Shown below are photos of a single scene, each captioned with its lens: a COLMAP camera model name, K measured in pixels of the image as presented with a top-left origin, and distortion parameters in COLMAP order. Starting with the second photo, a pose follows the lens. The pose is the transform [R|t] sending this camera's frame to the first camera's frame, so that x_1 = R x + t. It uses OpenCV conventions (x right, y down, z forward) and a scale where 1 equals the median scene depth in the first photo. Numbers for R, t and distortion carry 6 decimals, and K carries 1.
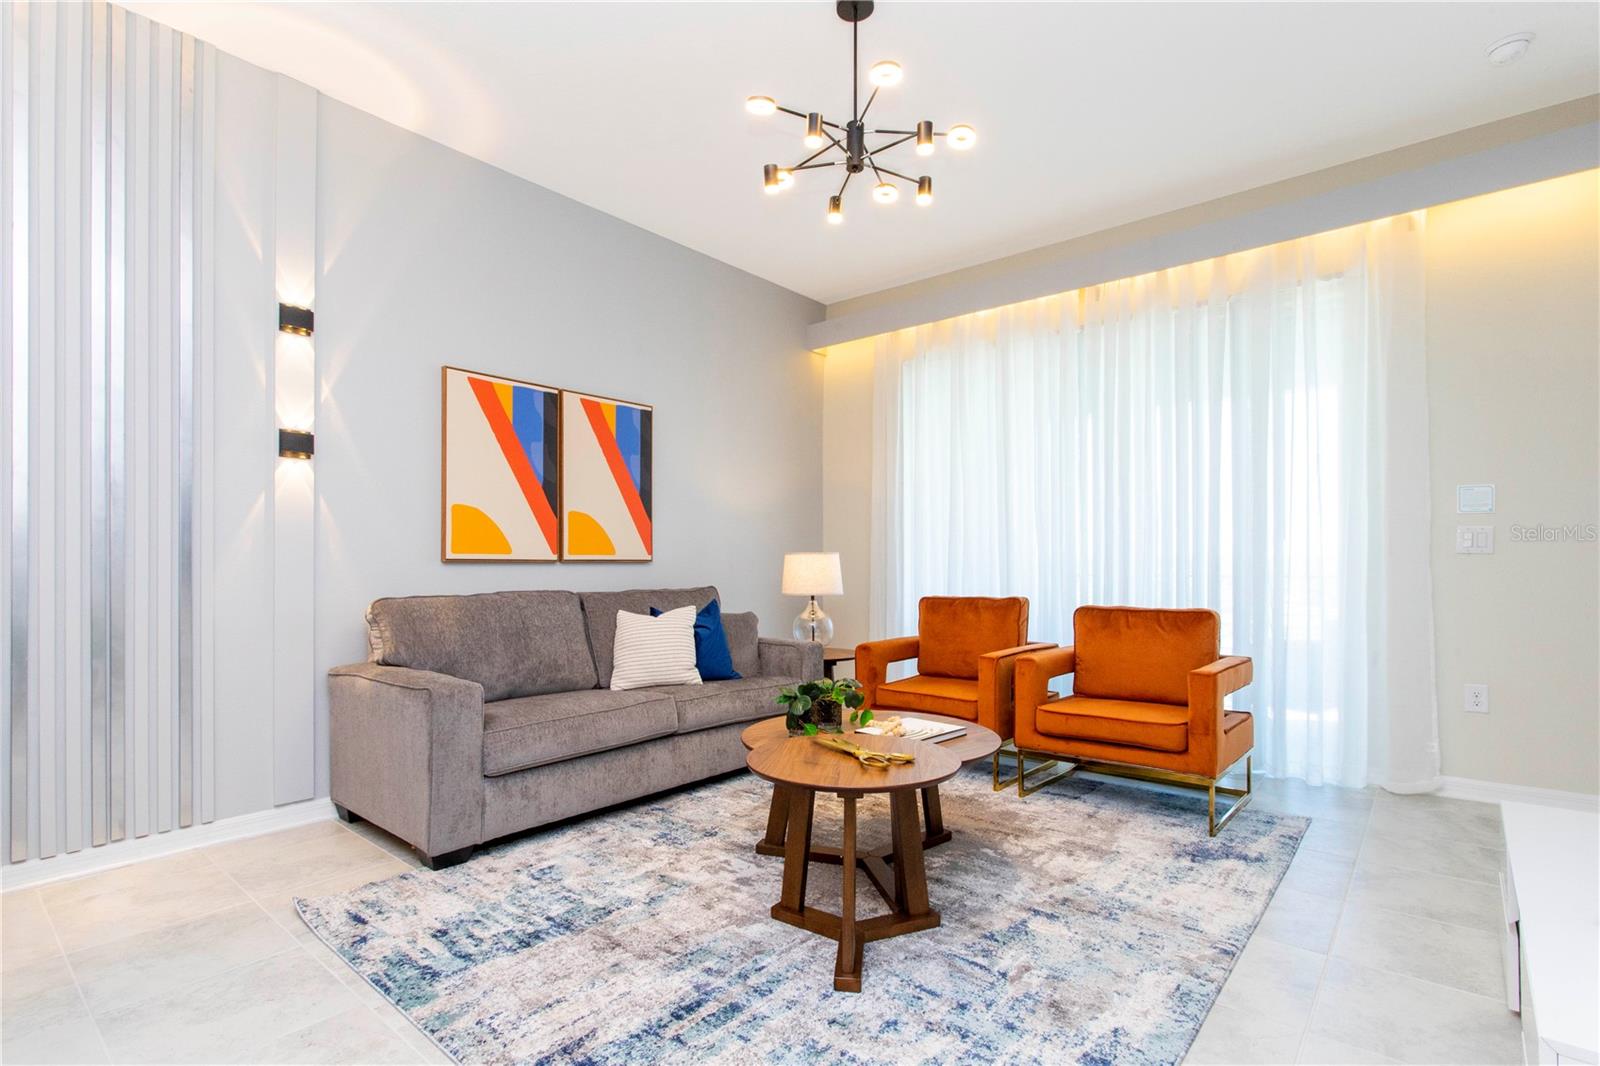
lens RADIAL K [[769.3, 0, 804.4], [0, 769.3, 561.8], [0, 0, 1]] dist [-0.003597, -0.000216]
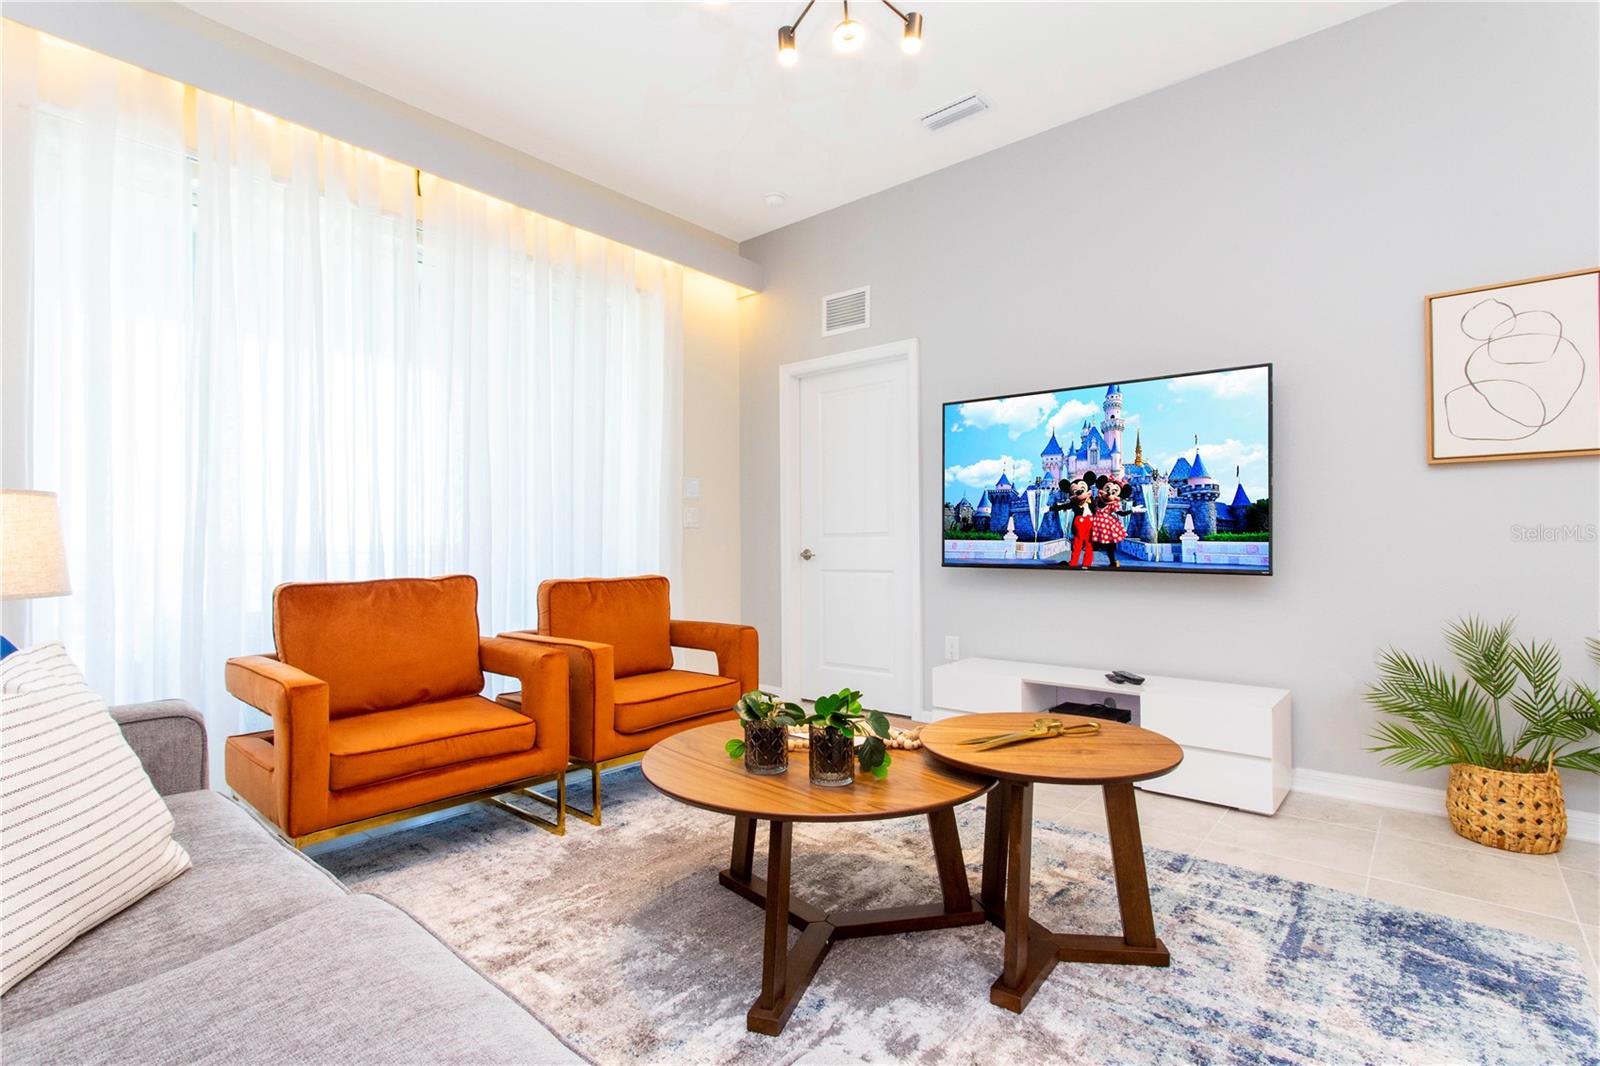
lens RADIAL K [[763.3, 0, 795.4], [0, 763.3, 533.4], [0, 0, 1]] dist [-0.004326, 0.000424]
pose [[0.008756, 0.016223, 0.999830, -0.476616], [0.002343, 0.999865, -0.016244, 0.021783], [-0.999959, 0.002485, 0.008717, 0.761820]]
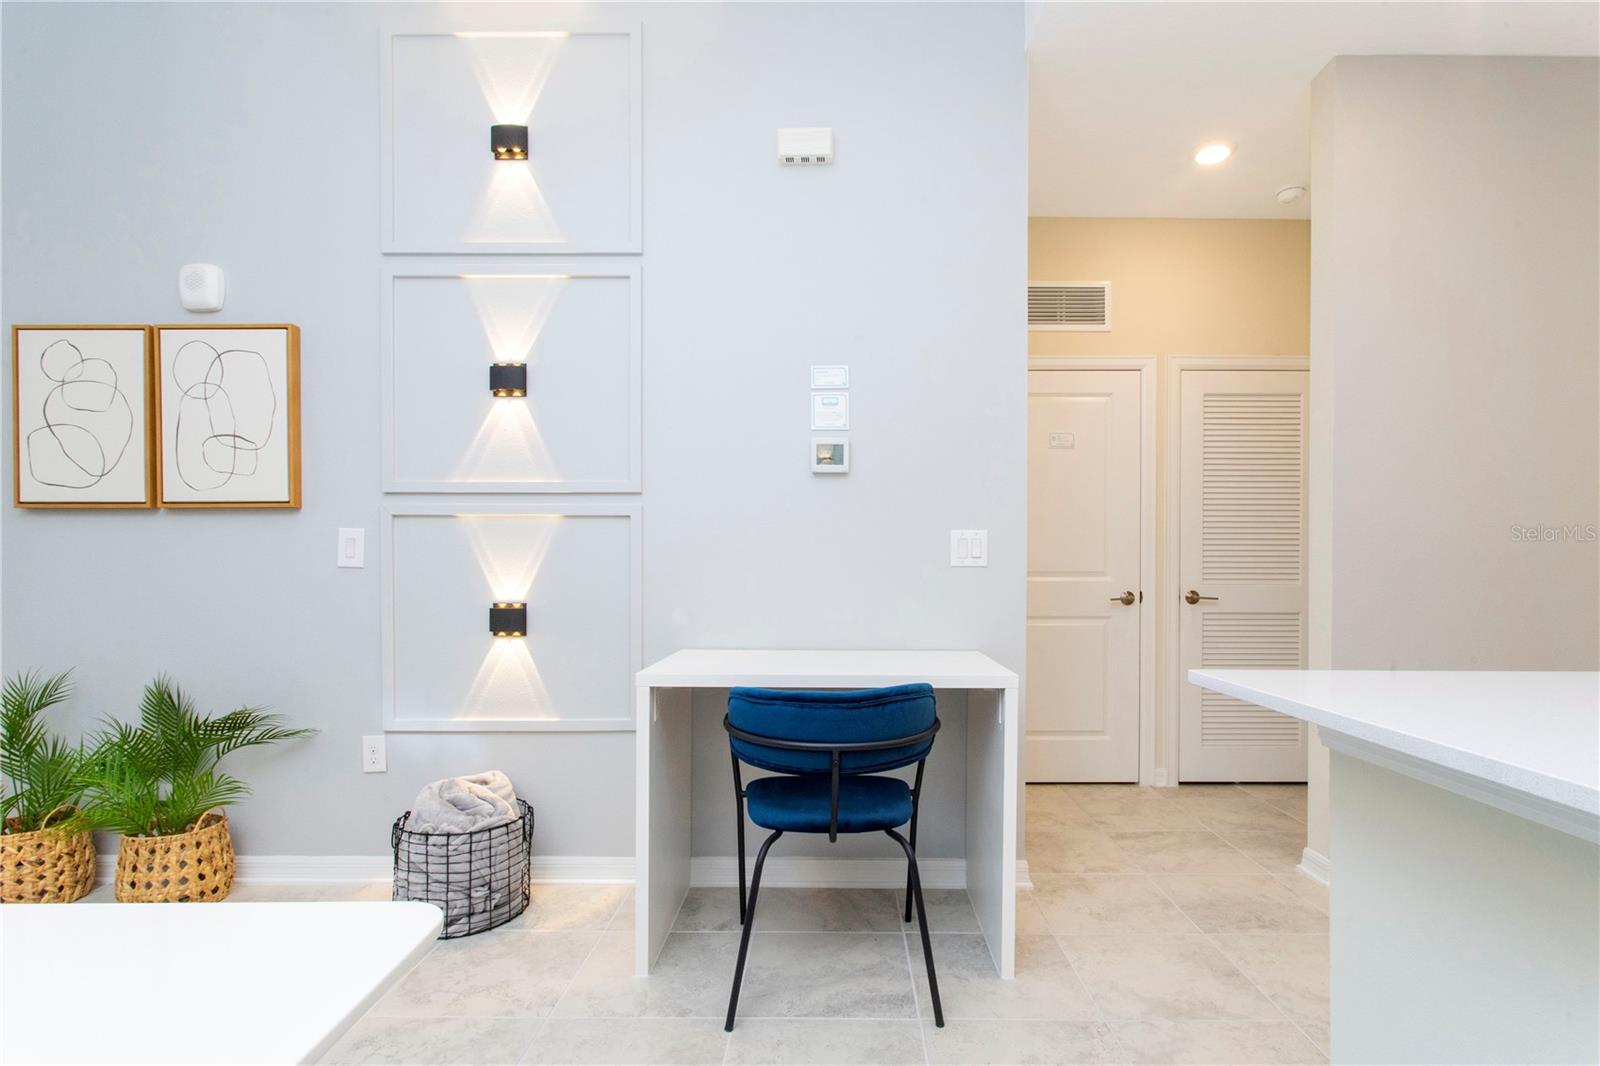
lens RADIAL K [[755.3, 0, 804.6], [0, 755.3, 533.4], [0, 0, 1]] dist [-0.000612, 0.000330]
pose [[-0.639625, 0.006288, 0.768661, -0.708053], [-0.002643, 0.999943, -0.010379, -0.030631], [-0.768682, -0.008670, -0.639572, 0.017856]]
